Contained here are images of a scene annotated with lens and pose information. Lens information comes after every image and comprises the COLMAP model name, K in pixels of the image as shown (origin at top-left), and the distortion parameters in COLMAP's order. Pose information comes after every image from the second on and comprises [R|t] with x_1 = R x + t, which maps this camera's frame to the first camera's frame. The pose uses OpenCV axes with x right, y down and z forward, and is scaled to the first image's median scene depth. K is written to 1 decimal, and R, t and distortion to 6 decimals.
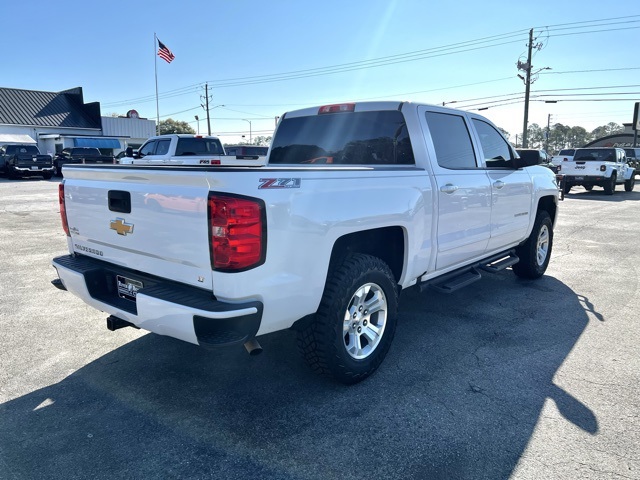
lens RADIAL K [[480.9, 0, 320.0], [0, 480.9, 240.0], [0, 0, 1]] dist [0.009697, -0.005029]
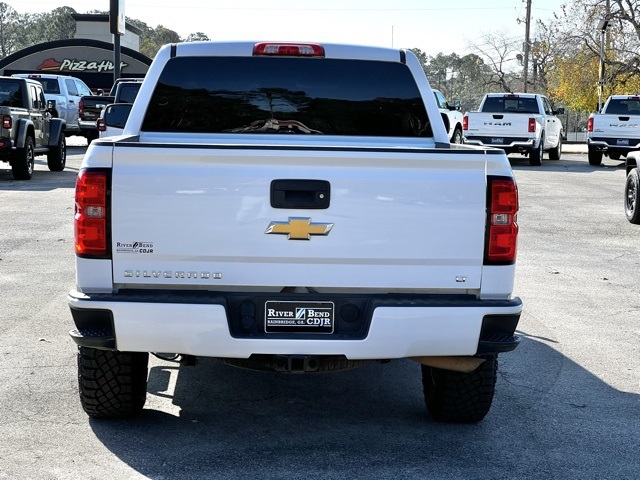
lens RADIAL K [[1403.3, 0, 320.0], [0, 1403.3, 240.0], [0, 0, 1]] dist [-0.244293, 7.597855]
pose [[0.720646, -0.049761, 0.691515, -1.135699], [0.090070, 0.995688, -0.022216, 0.024015], [-0.687428, 0.078294, 0.722020, -0.330216]]
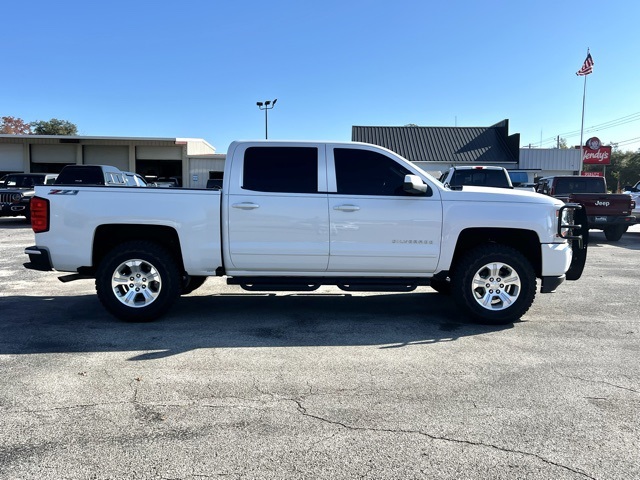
lens RADIAL K [[547.1, 0, 320.4], [0, 547.1, 256.7], [0, 0, 1]] dist [0.000624, 0.164227]
pose [[0.679096, 0.094675, -0.727918, 1.235672], [-0.134270, 0.990938, 0.003620, -0.003786], [0.721665, 0.095279, 0.685654, 0.129076]]
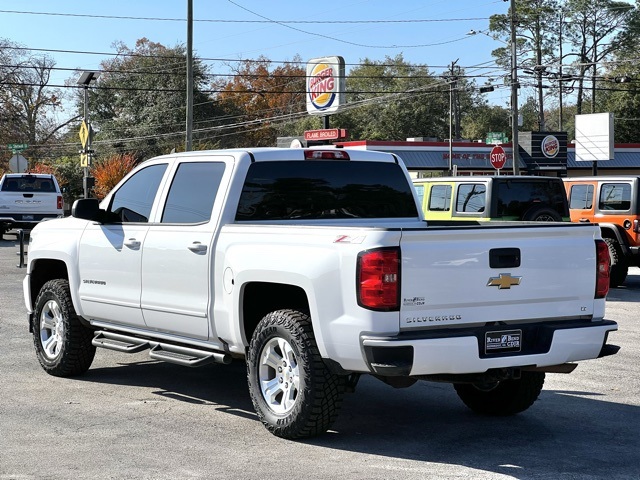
lens RADIAL K [[1403.3, 0, 320.0], [0, 1403.3, 240.0], [0, 0, 1]] dist [-0.244293, 7.597855]
pose [[0.270282, -0.037628, 0.962045, -2.159787], [0.158131, 0.987401, -0.005806, -0.101387], [-0.949706, 0.153699, 0.272827, 0.325367]]
